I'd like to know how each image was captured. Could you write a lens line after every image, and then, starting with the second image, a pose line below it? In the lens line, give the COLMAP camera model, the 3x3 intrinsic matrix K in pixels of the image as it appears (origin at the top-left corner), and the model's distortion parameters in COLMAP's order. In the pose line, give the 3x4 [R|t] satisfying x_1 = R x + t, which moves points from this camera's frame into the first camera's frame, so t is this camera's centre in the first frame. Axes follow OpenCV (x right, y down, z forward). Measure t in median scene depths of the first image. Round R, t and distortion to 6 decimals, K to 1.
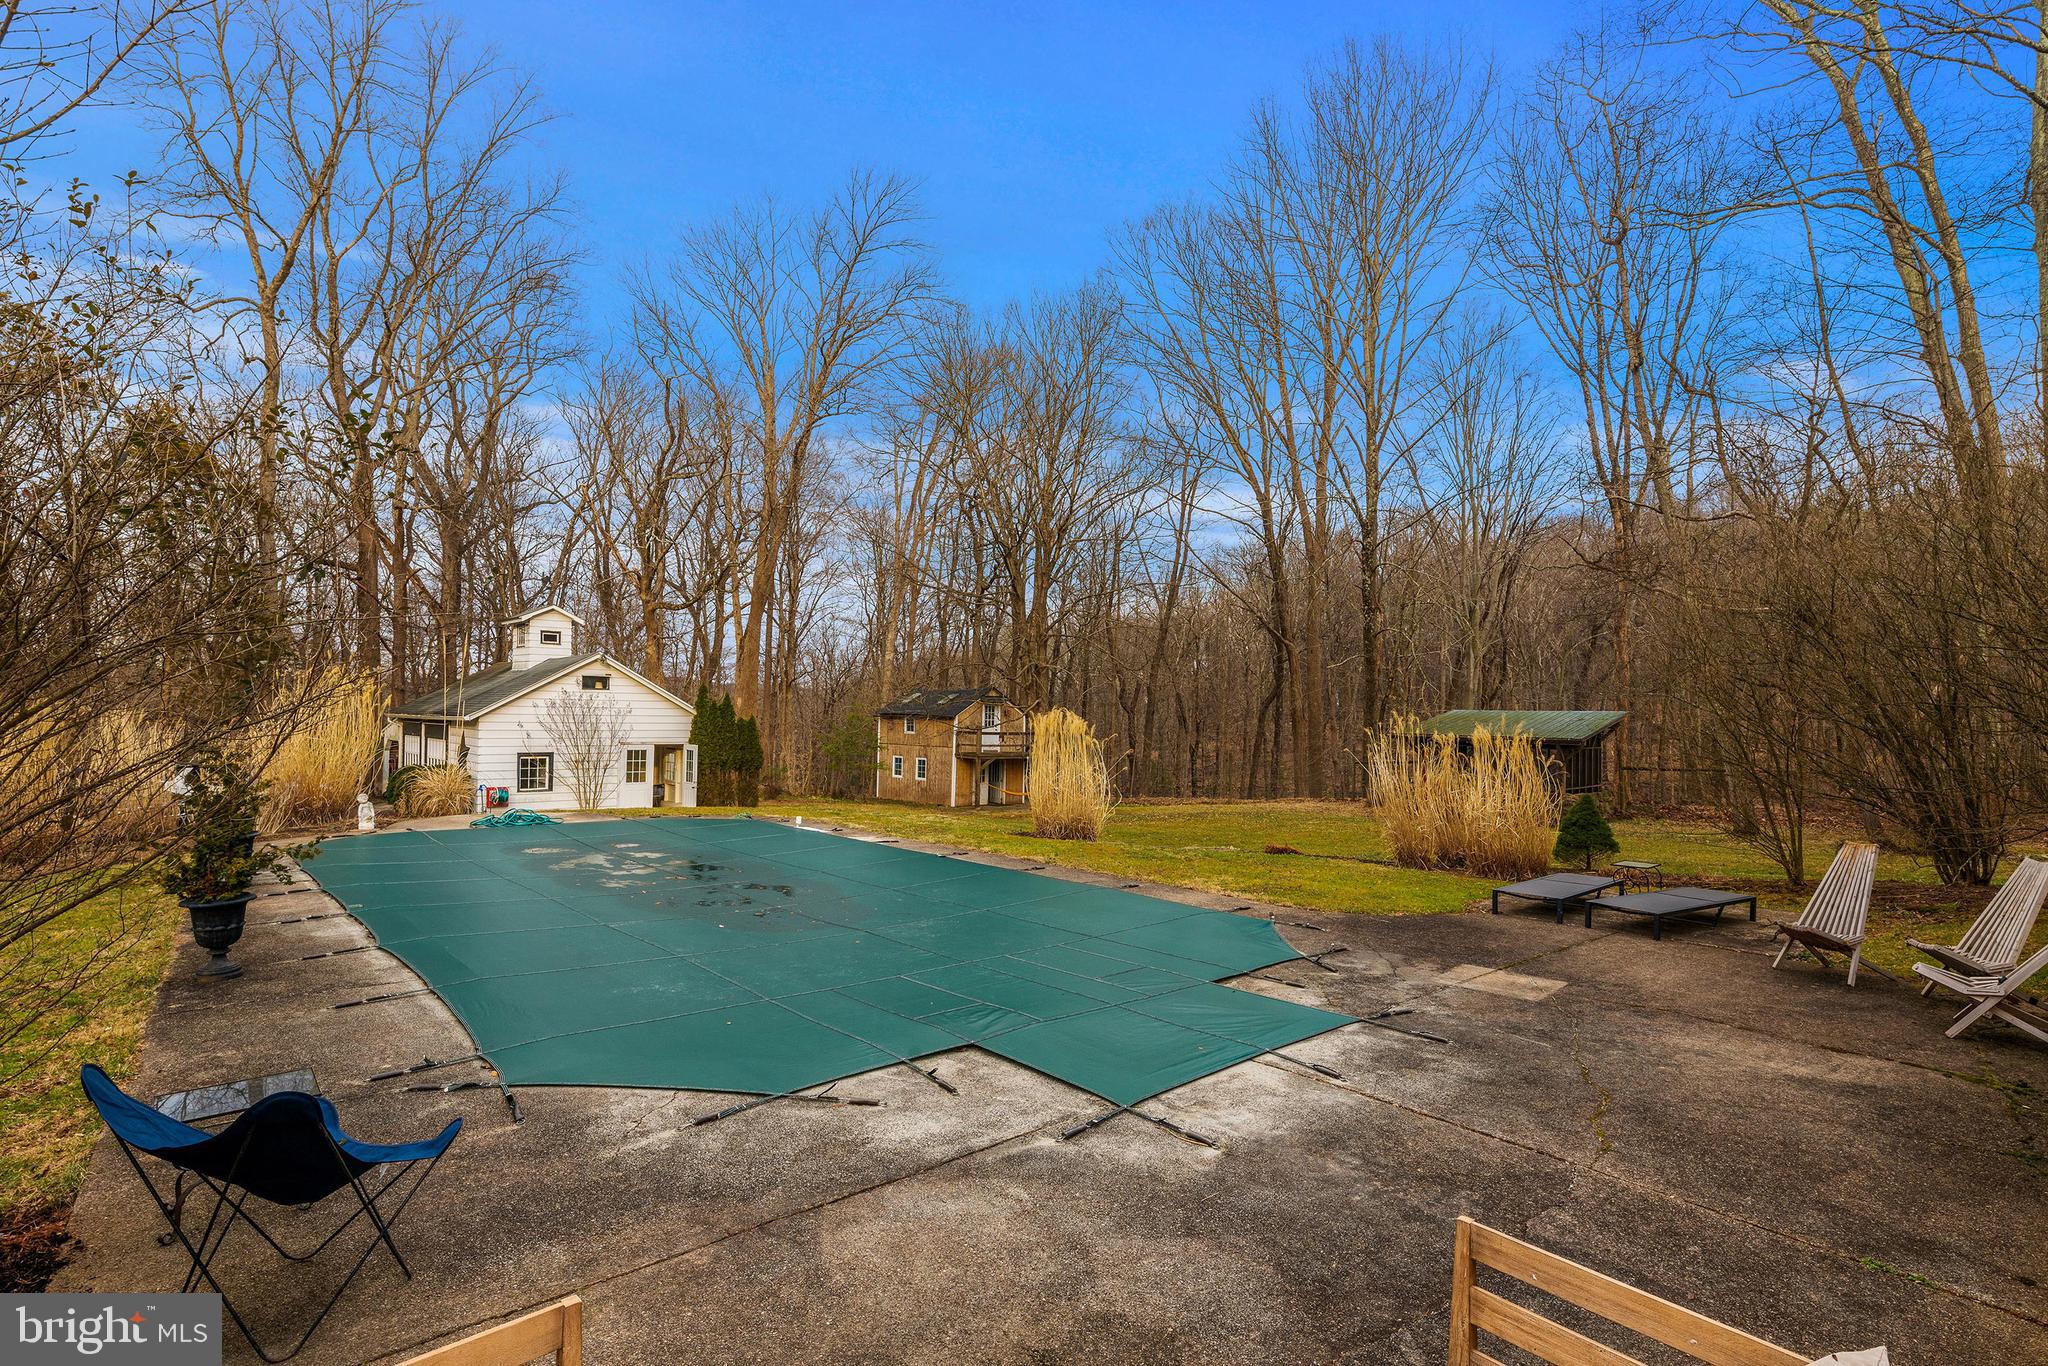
lens RADIAL K [[1020.7, 0, 1024.0], [0, 1020.7, 683.0], [0, 0, 1]] dist [-0.000012, 0.000014]
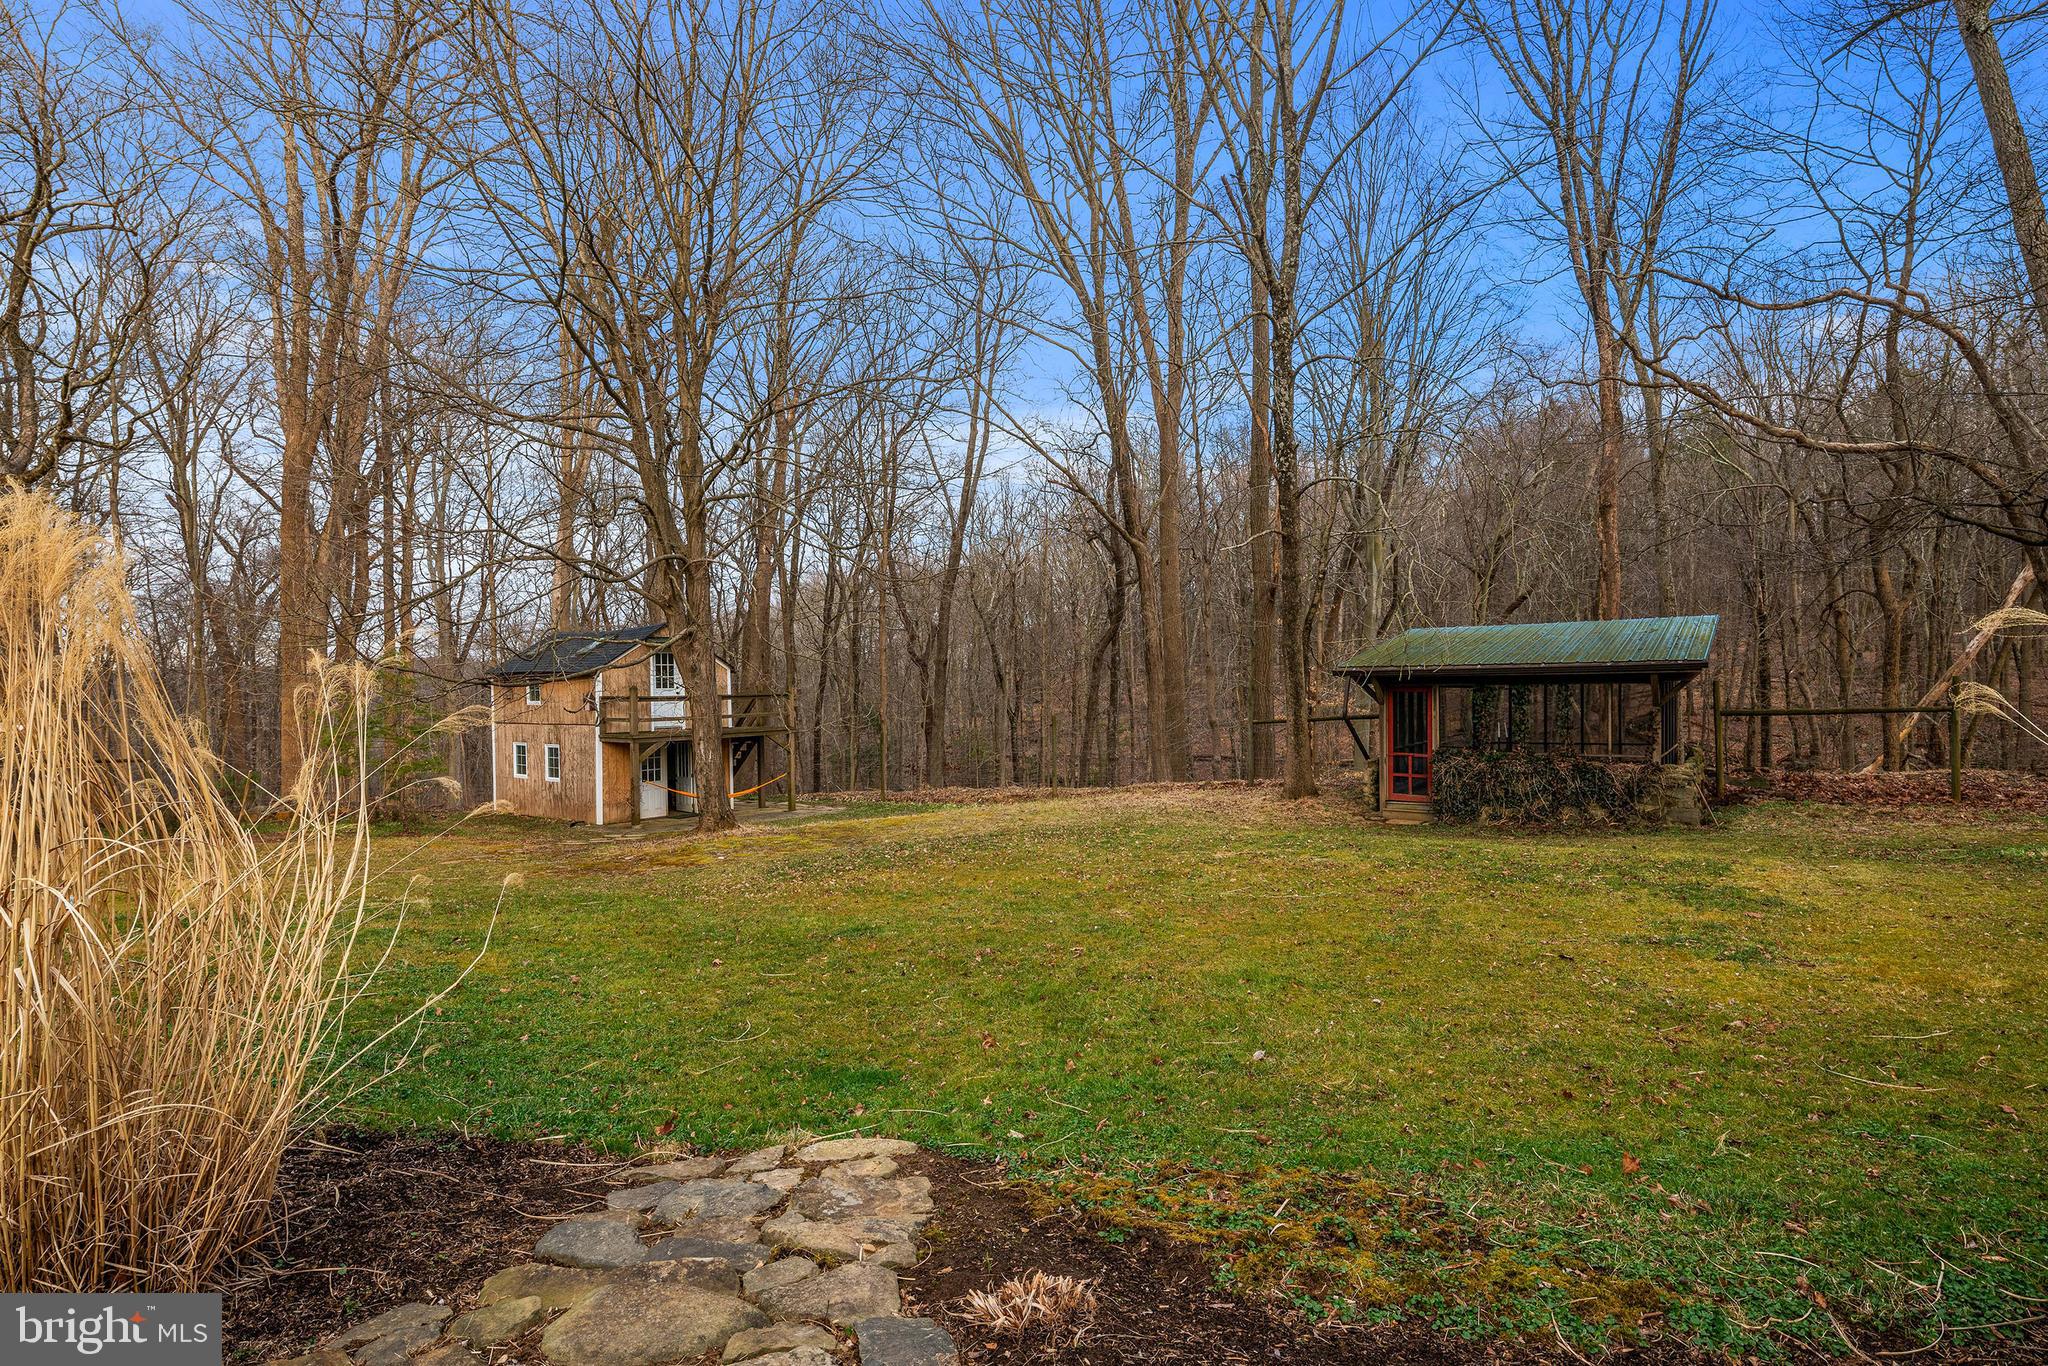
lens RADIAL K [[1020.7, 0, 1024.0], [0, 1020.7, 683.0], [0, 0, 1]] dist [-0.000012, 0.000014]
pose [[0.985790, -0.034419, 0.164417, 0.077842], [0.029123, 0.998980, 0.034515, 0.024503], [-0.165438, -0.029236, 0.985787, 0.363265]]
